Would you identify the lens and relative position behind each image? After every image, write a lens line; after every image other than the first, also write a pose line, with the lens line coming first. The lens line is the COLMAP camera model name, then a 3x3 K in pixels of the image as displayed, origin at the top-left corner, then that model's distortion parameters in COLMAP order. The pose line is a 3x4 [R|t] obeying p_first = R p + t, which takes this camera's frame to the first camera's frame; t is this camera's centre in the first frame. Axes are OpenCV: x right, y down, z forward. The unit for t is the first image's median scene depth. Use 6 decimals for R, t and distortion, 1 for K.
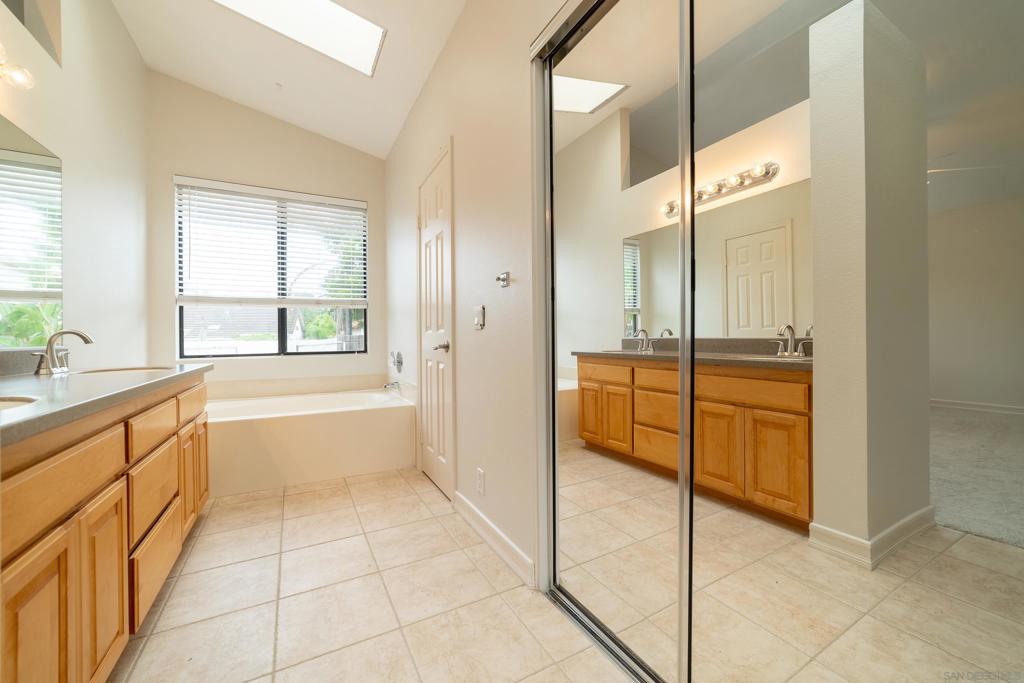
lens RADIAL K [[396.1, 0, 504.7], [0, 396.1, 336.8], [0, 0, 1]] dist [-0.020693, 0.008216]
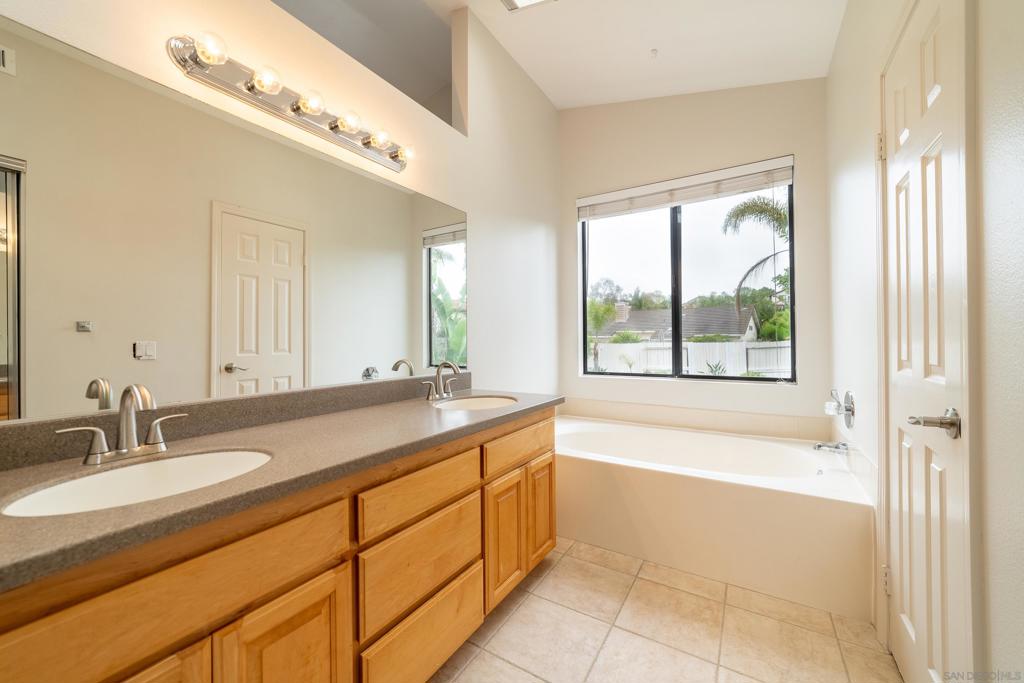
lens RADIAL K [[396.1, 0, 504.7], [0, 396.1, 336.8], [0, 0, 1]] dist [-0.020693, 0.008216]
pose [[0.492643, 0.001011, -0.870231, -0.024658], [0.002565, 0.999993, 0.002614, -0.060181], [0.870228, -0.003520, 0.492637, 0.385823]]
